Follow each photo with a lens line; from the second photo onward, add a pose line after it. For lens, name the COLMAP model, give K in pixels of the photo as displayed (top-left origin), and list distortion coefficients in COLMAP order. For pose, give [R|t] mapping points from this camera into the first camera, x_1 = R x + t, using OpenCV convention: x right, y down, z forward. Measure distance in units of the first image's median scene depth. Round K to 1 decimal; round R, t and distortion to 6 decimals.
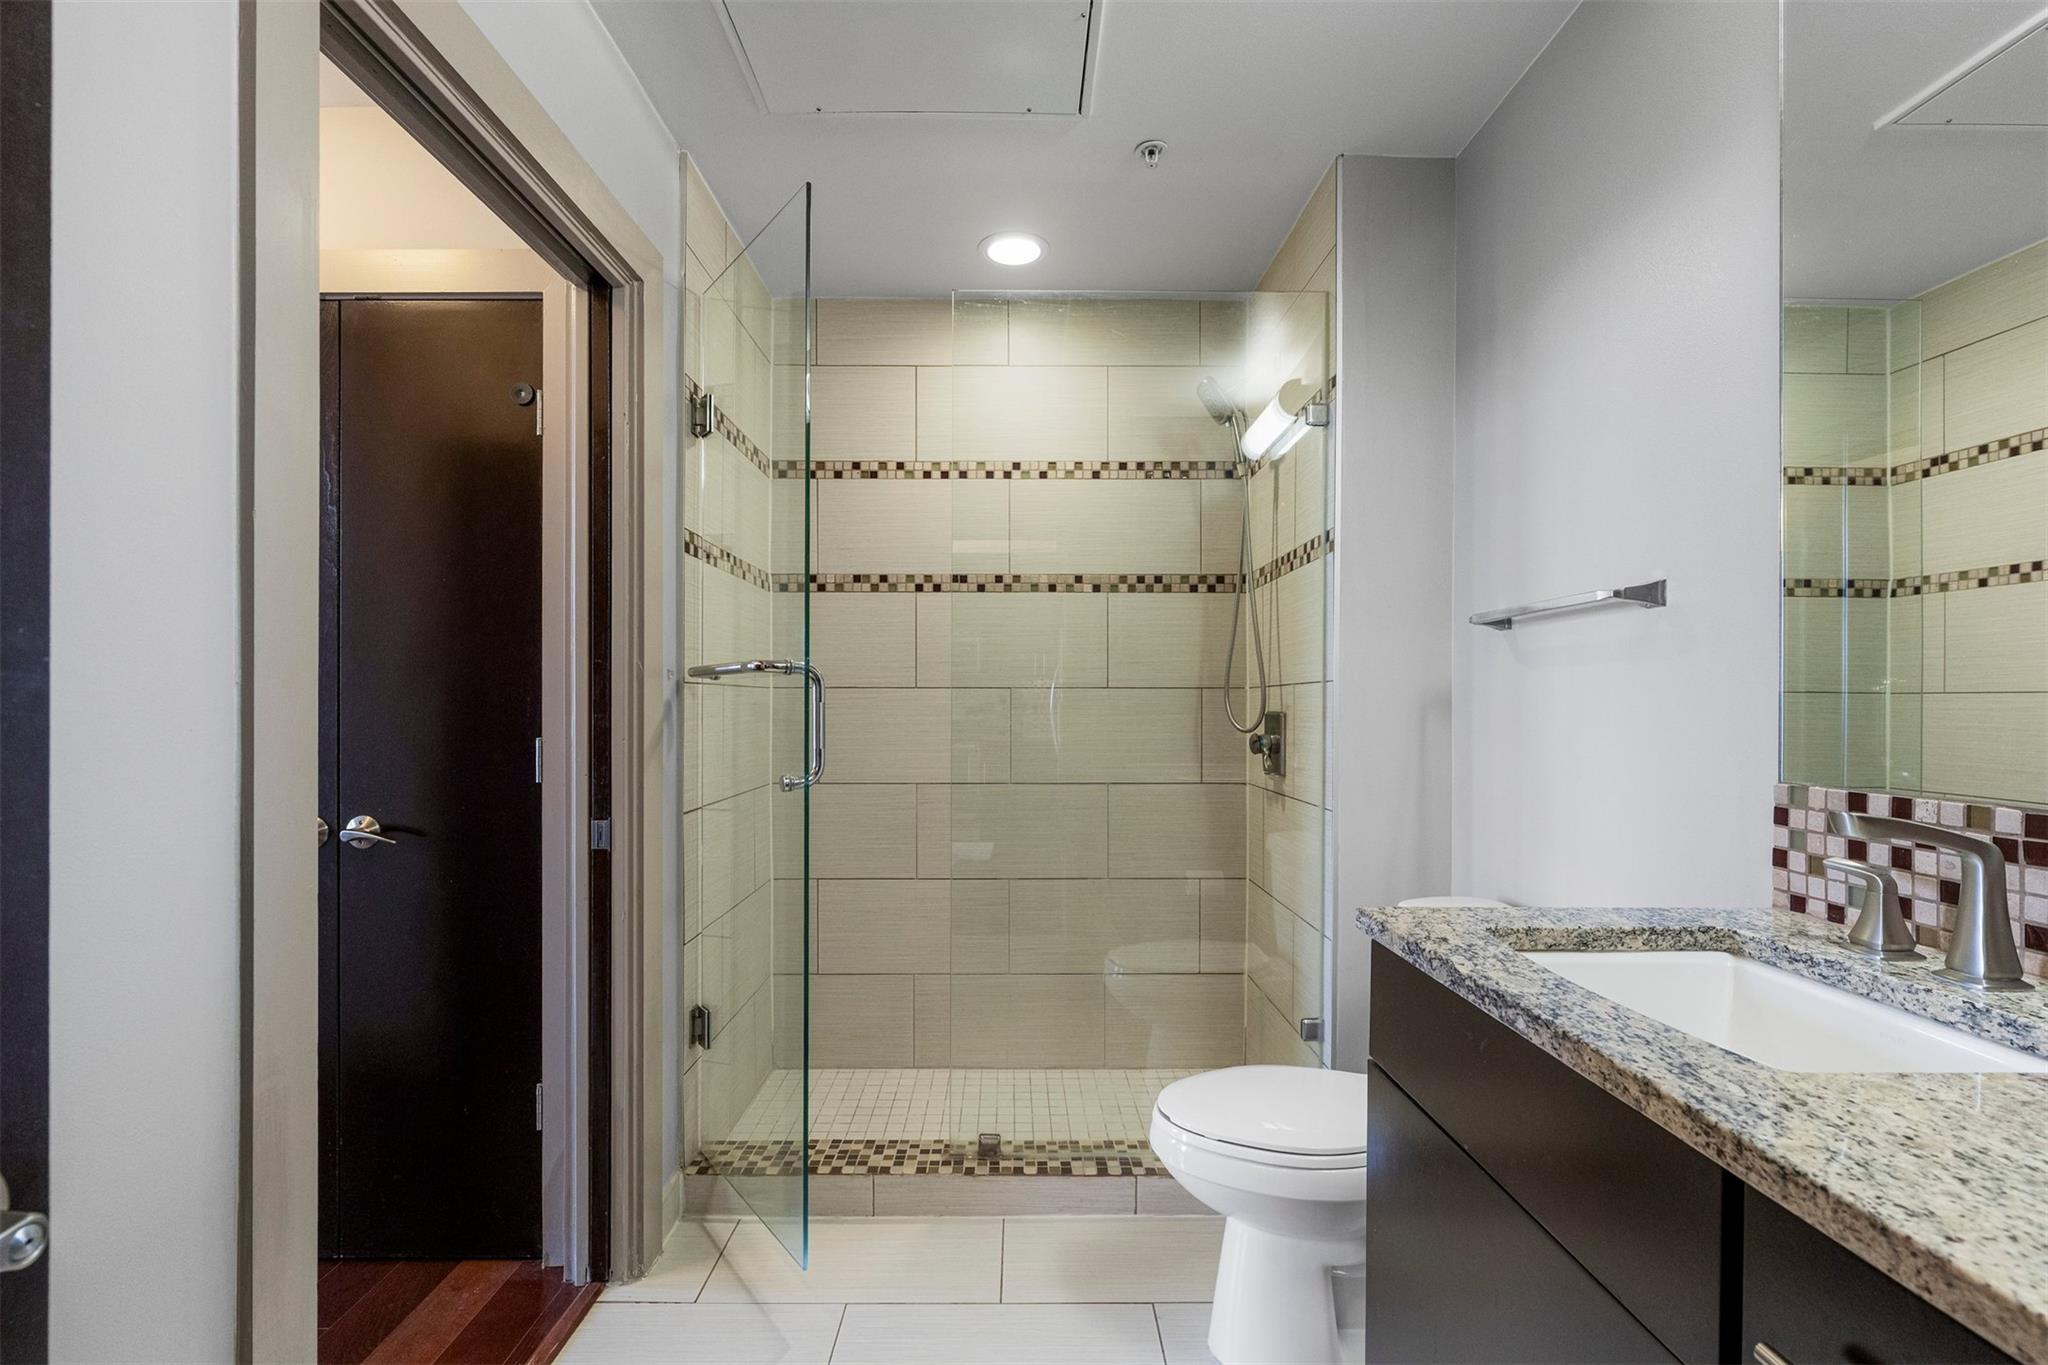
lens RADIAL K [[928.8, 0, 1023.7], [0, 928.8, 698.9], [0, 0, 1]] dist [-0.005013, 0.002856]
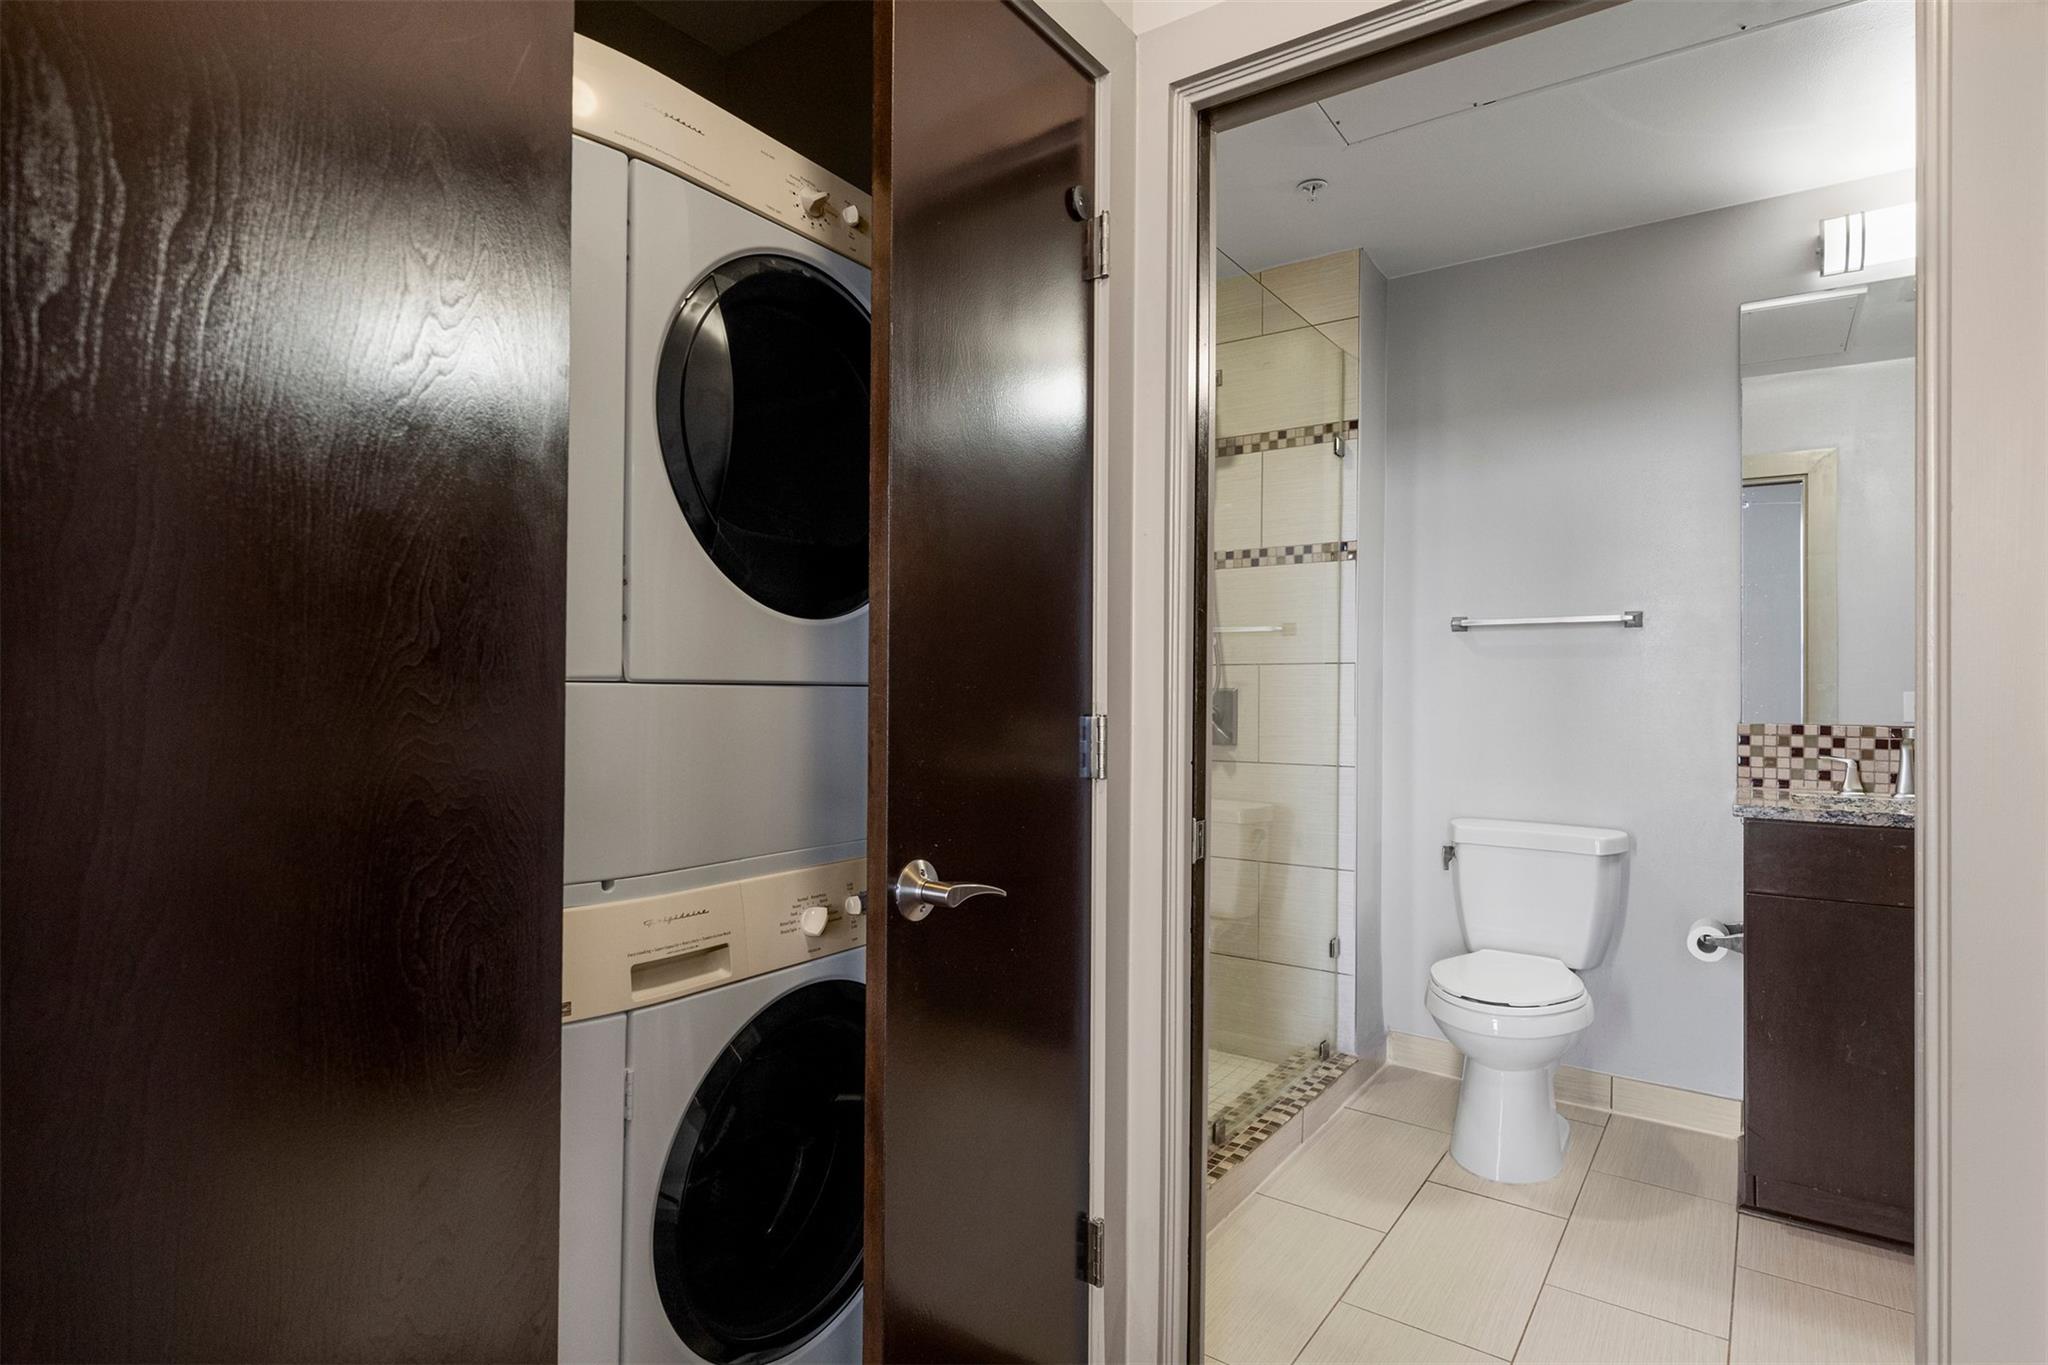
lens RADIAL K [[1059.8, 0, 1024.5], [0, 1059.8, 683.2], [0, 0, 1]] dist [-0.003990, -0.000281]
pose [[0.582964, 0.010968, 0.812424, -1.983777], [-0.012156, 0.999915, -0.004777, 0.036629], [-0.812407, -0.007091, 0.583047, 0.975021]]
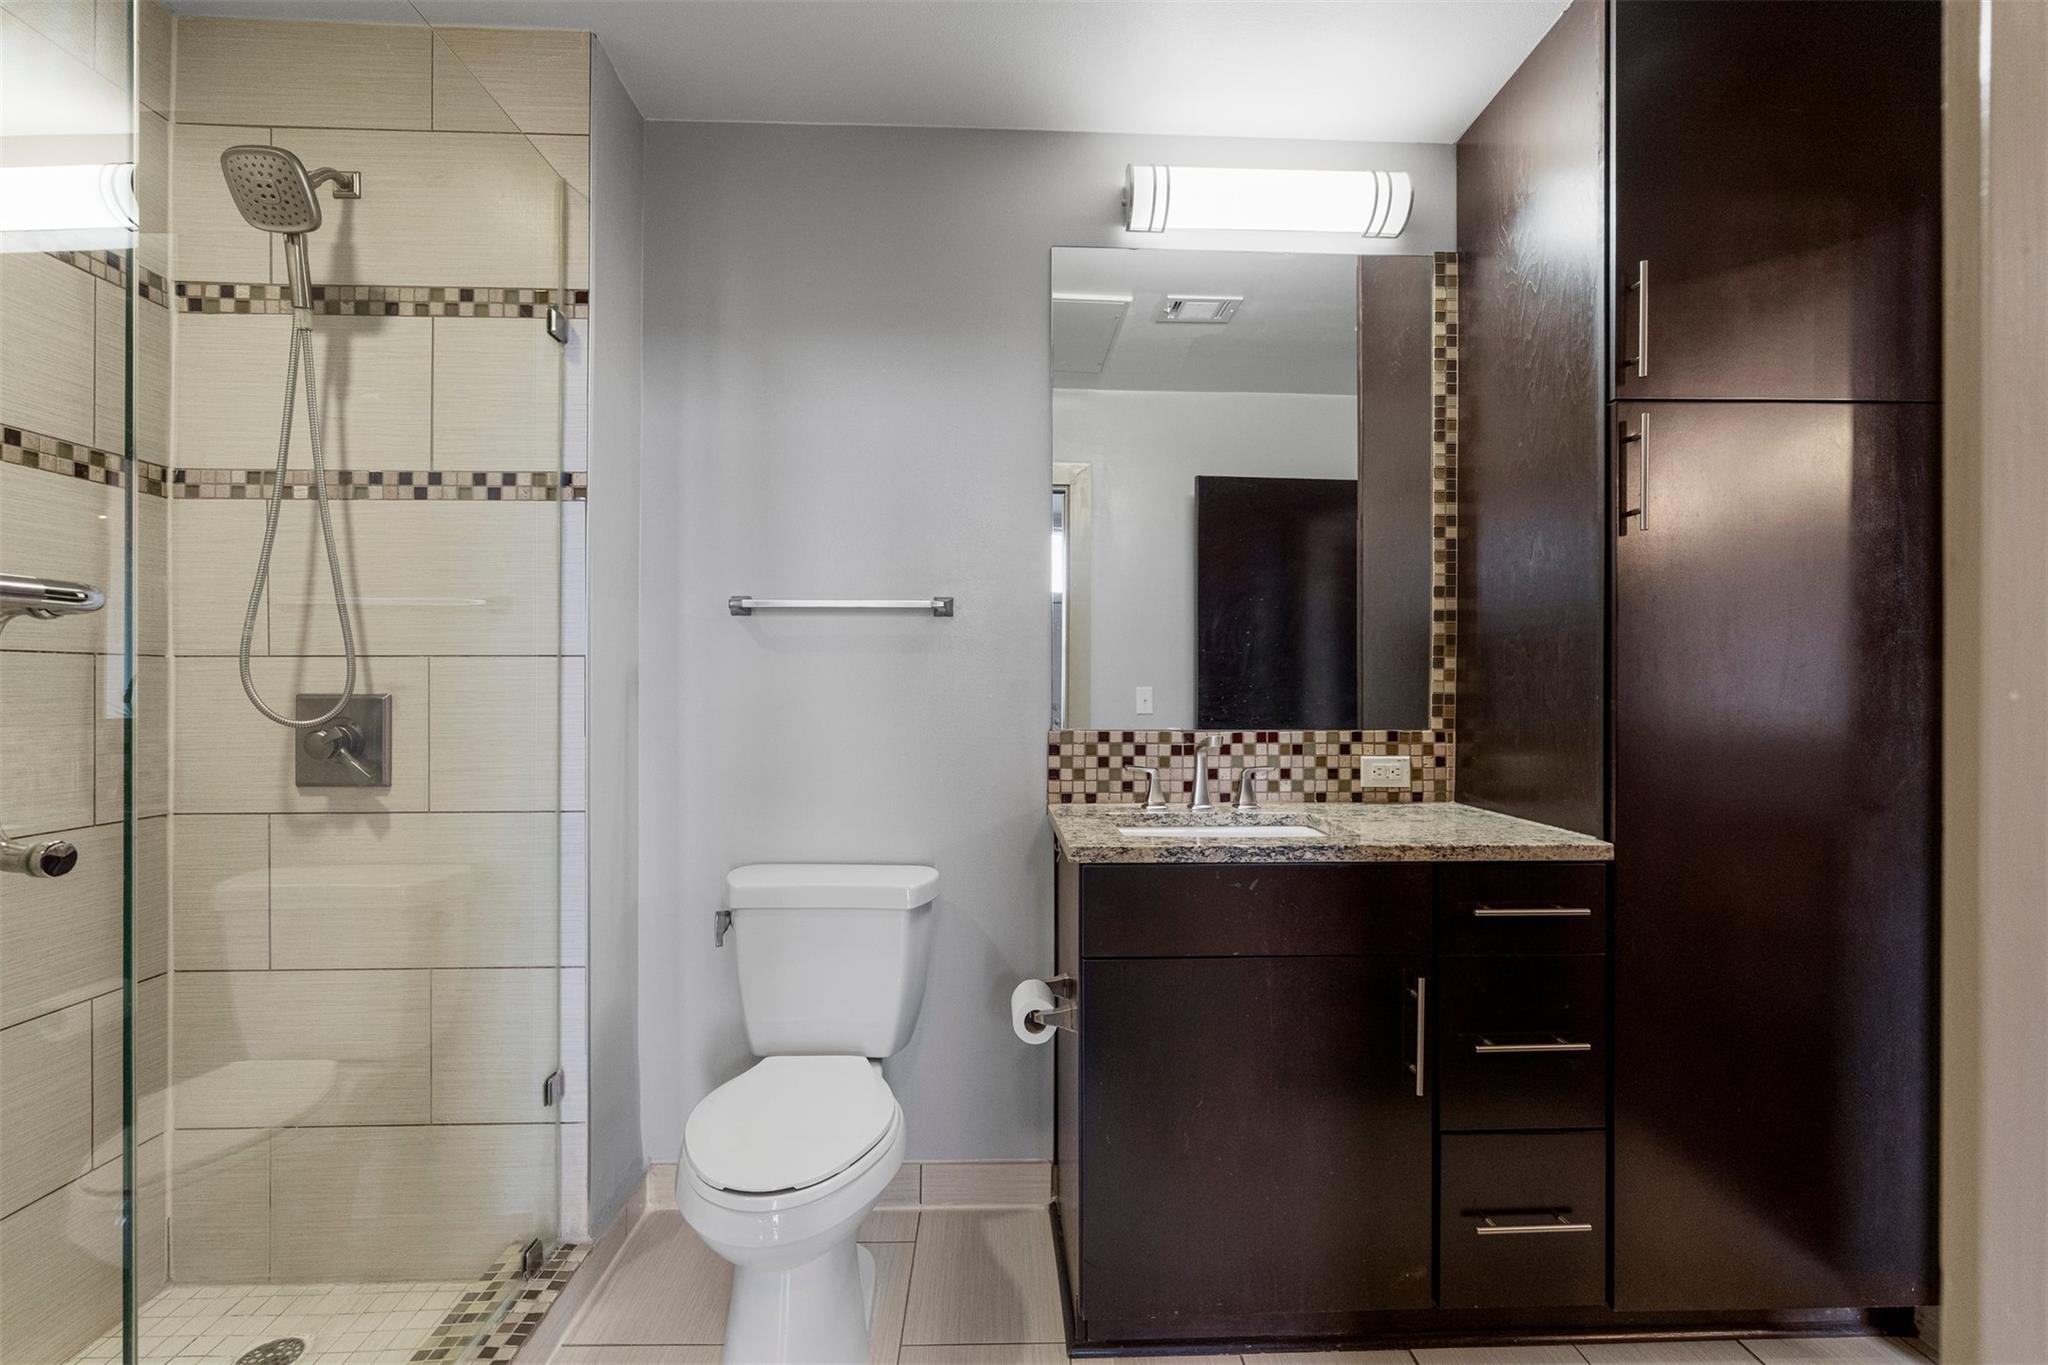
lens RADIAL K [[928.8, 0, 1025.9], [0, 928.8, 683.8], [0, 0, 1]] dist [-0.005013, 0.002856]
pose [[-0.024729, -0.002174, 0.999692, -0.945085], [-0.008680, 0.999960, 0.001960, 0.001066], [-0.999657, -0.008629, -0.024747, 1.145814]]
